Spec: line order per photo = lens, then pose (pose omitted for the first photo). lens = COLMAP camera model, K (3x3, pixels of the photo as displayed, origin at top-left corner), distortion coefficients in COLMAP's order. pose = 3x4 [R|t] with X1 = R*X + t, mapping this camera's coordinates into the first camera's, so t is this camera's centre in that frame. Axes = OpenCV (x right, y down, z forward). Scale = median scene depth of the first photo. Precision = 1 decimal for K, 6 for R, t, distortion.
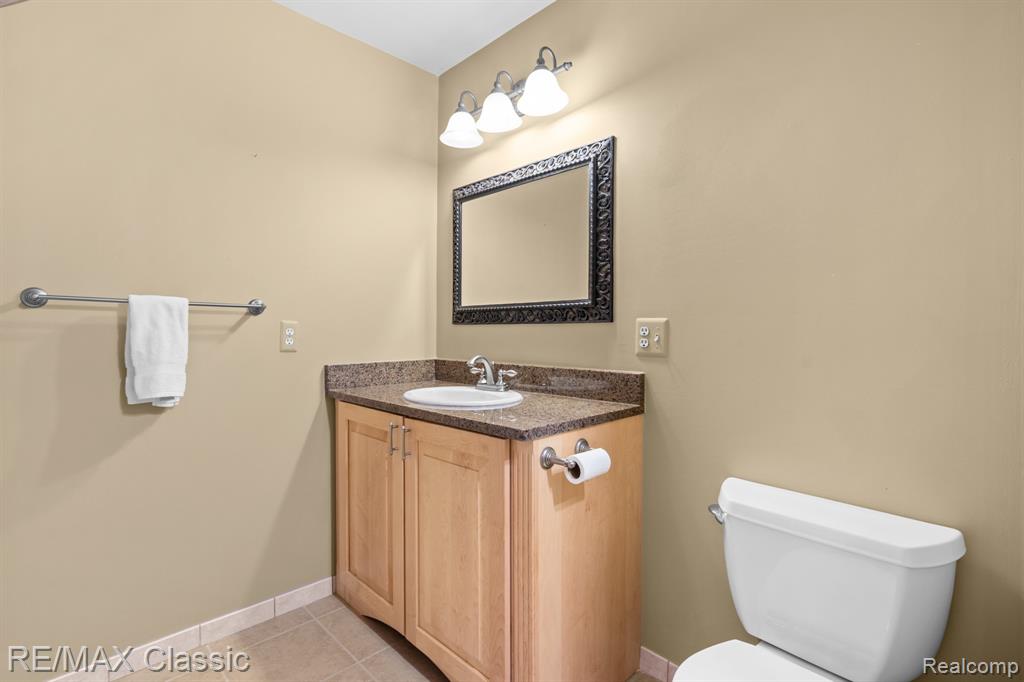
lens RADIAL K [[468.1, 0, 509.6], [0, 468.1, 336.7], [0, 0, 1]] dist [-0.007889, 0.003167]
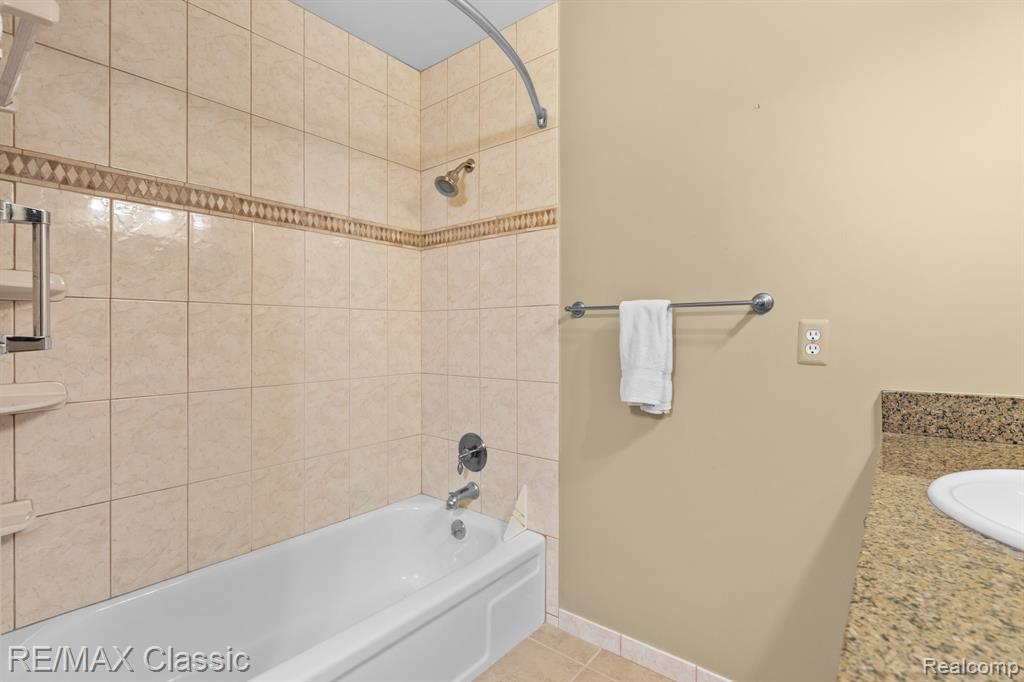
lens RADIAL K [[468.1, 0, 514.1], [0, 468.1, 336.2], [0, 0, 1]] dist [-0.007889, 0.003167]
pose [[0.130335, 0.005391, -0.991455, 0.180639], [-0.002062, 0.999985, 0.005166, -0.014515], [0.991468, 0.001371, 0.130344, 0.570544]]
